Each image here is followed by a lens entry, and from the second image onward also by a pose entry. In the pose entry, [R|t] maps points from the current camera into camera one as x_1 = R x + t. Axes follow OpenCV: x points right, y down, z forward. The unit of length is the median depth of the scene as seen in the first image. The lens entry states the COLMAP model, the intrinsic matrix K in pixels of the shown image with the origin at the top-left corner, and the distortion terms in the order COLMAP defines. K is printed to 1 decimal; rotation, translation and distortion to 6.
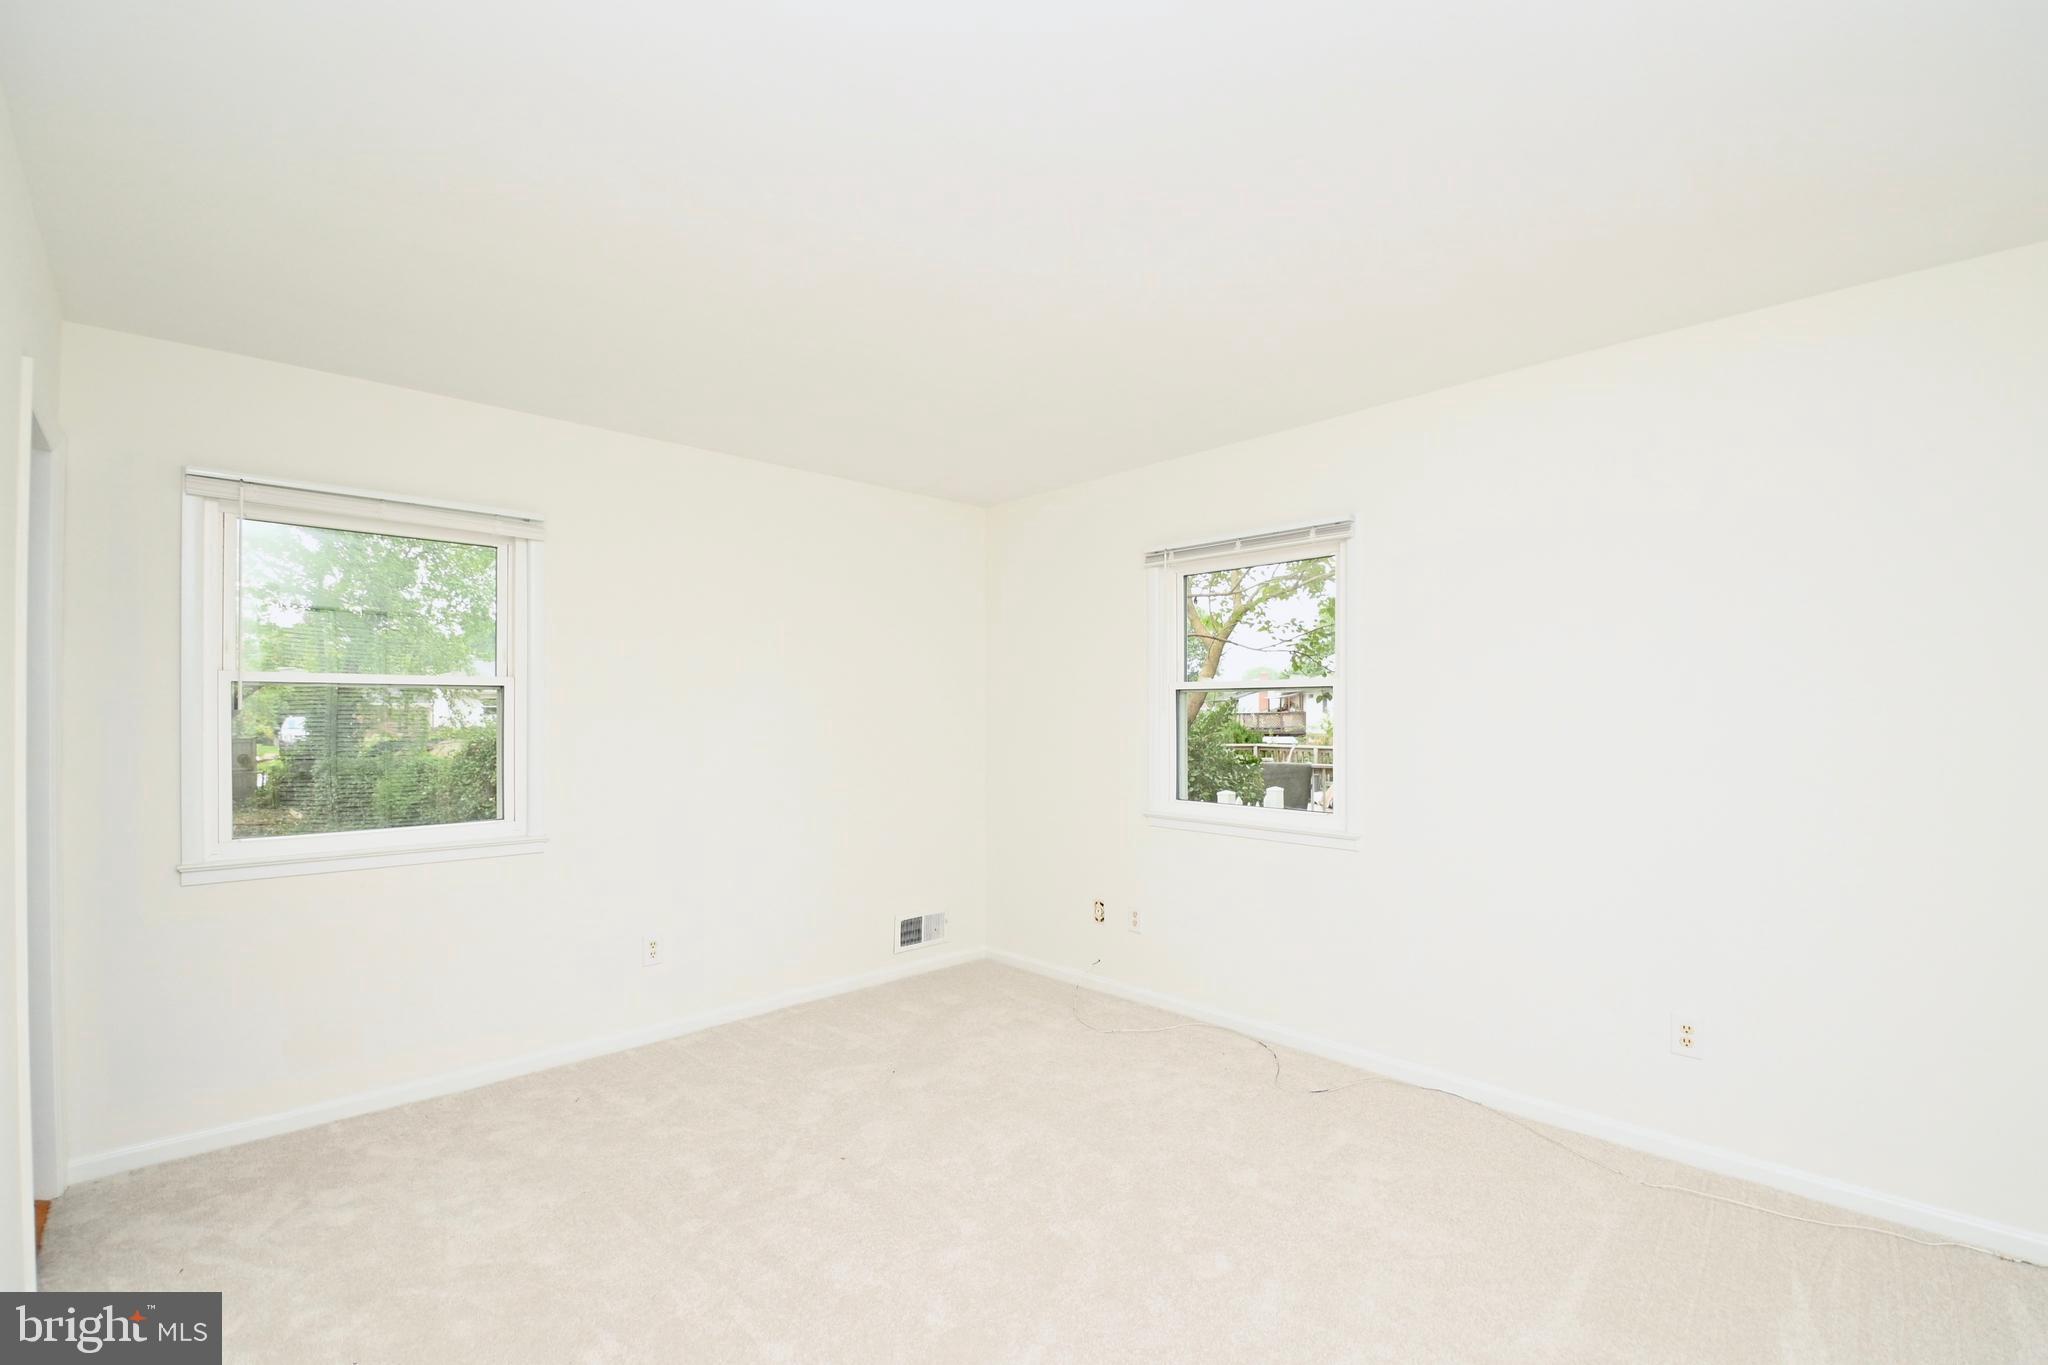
lens RADIAL K [[896.0, 0, 1039.0], [0, 896.0, 711.2], [0, 0, 1]] dist [0.016133, -0.022797]
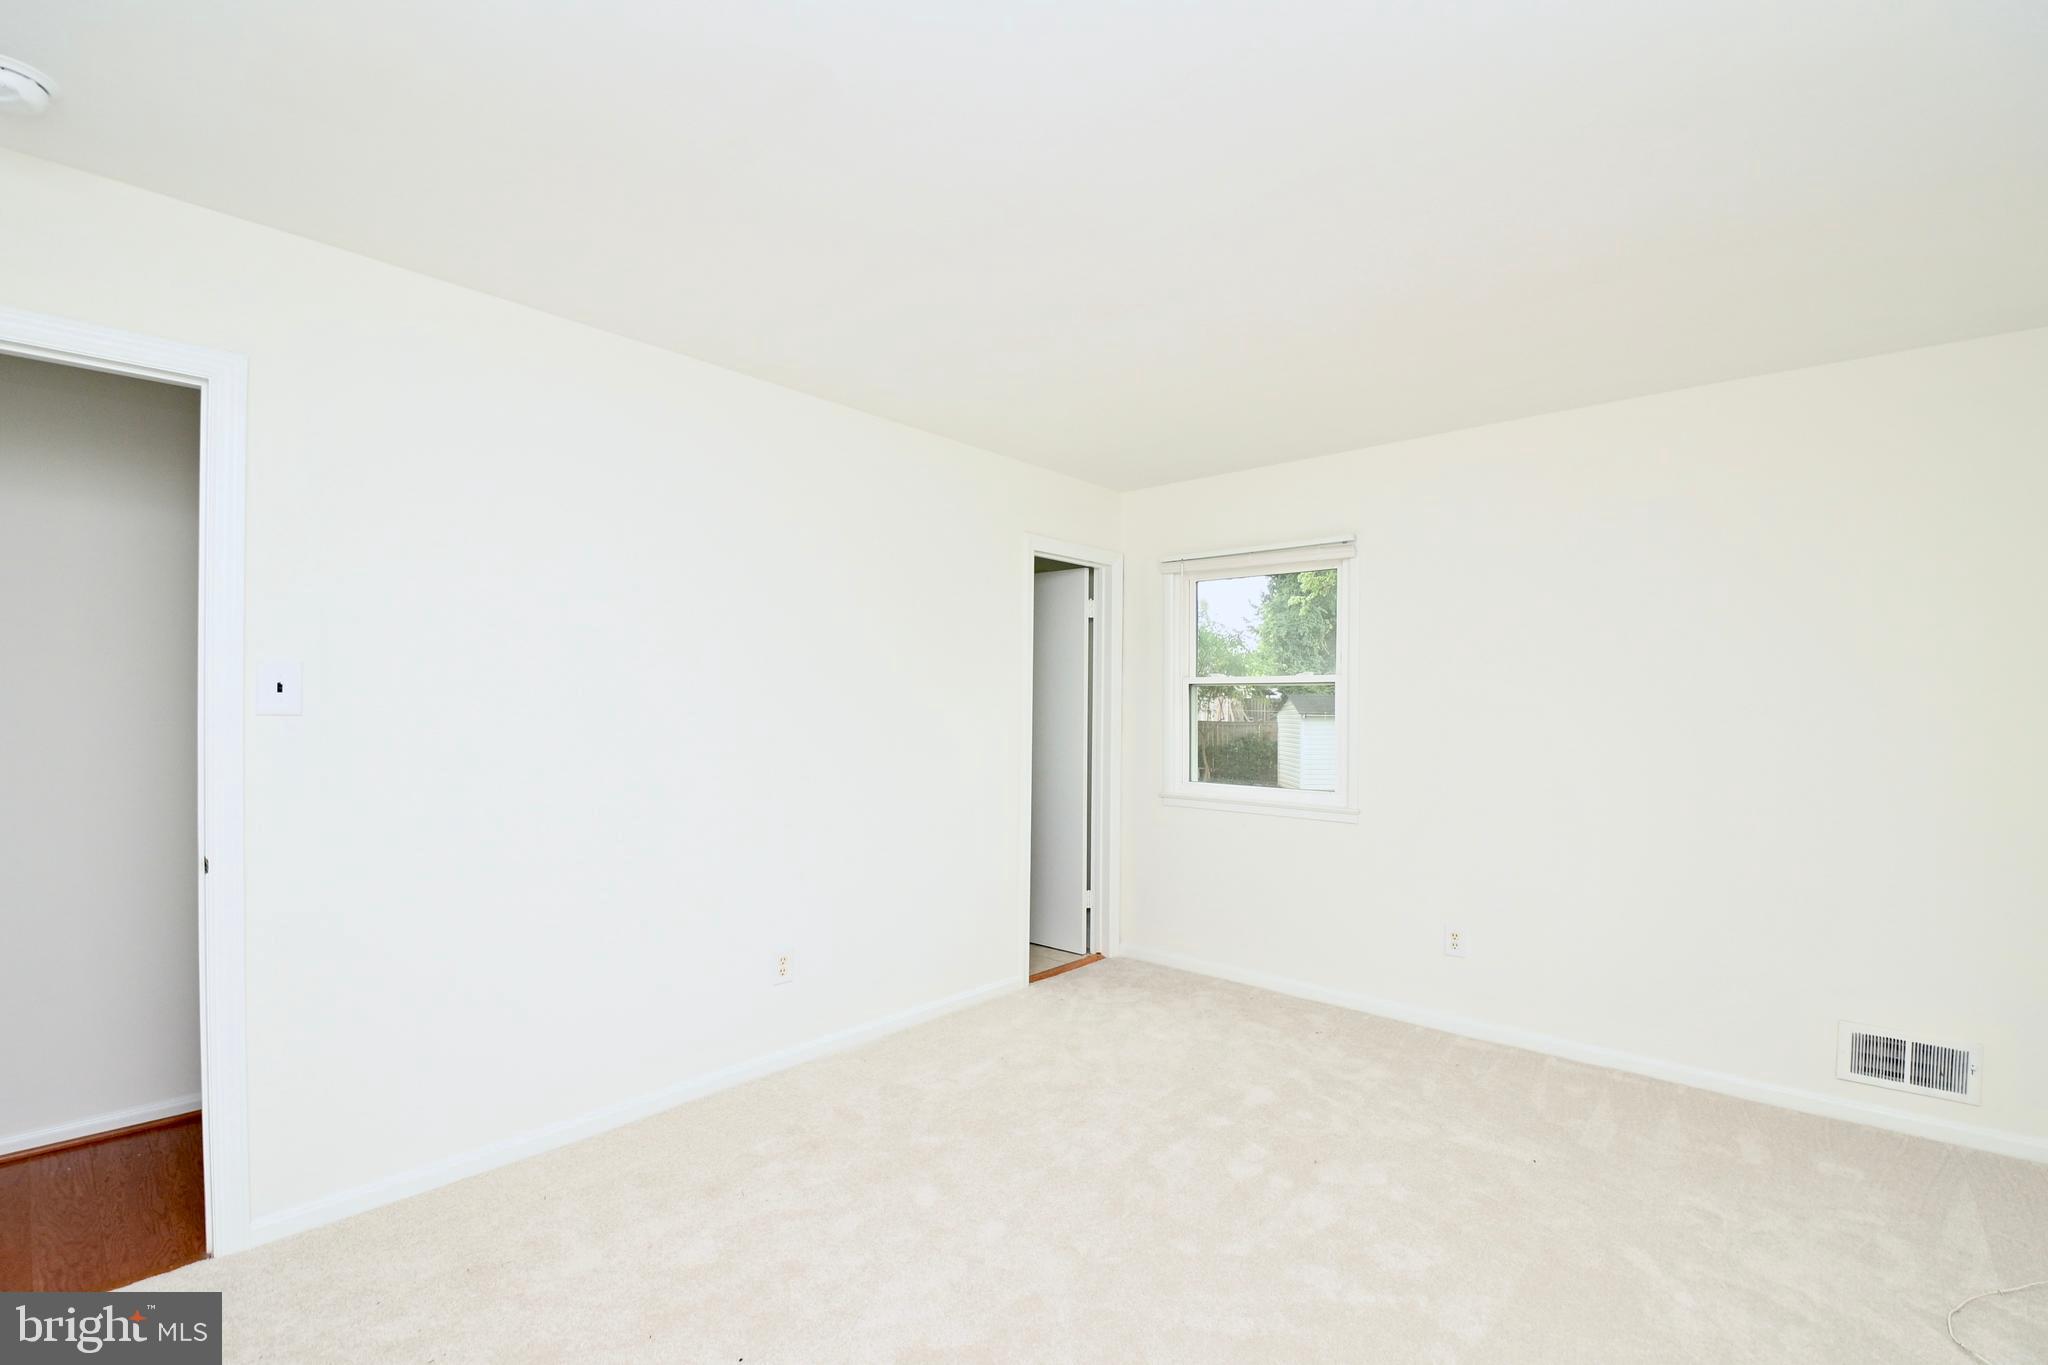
lens RADIAL K [[896.0, 0, 1039.0], [0, 896.0, 711.2], [0, 0, 1]] dist [0.016133, -0.022797]
pose [[0.067053, 0.010612, -0.997693, 0.652573], [0.002267, 0.999939, 0.010788, -0.003359], [0.997747, -0.002985, 0.067025, 0.573522]]
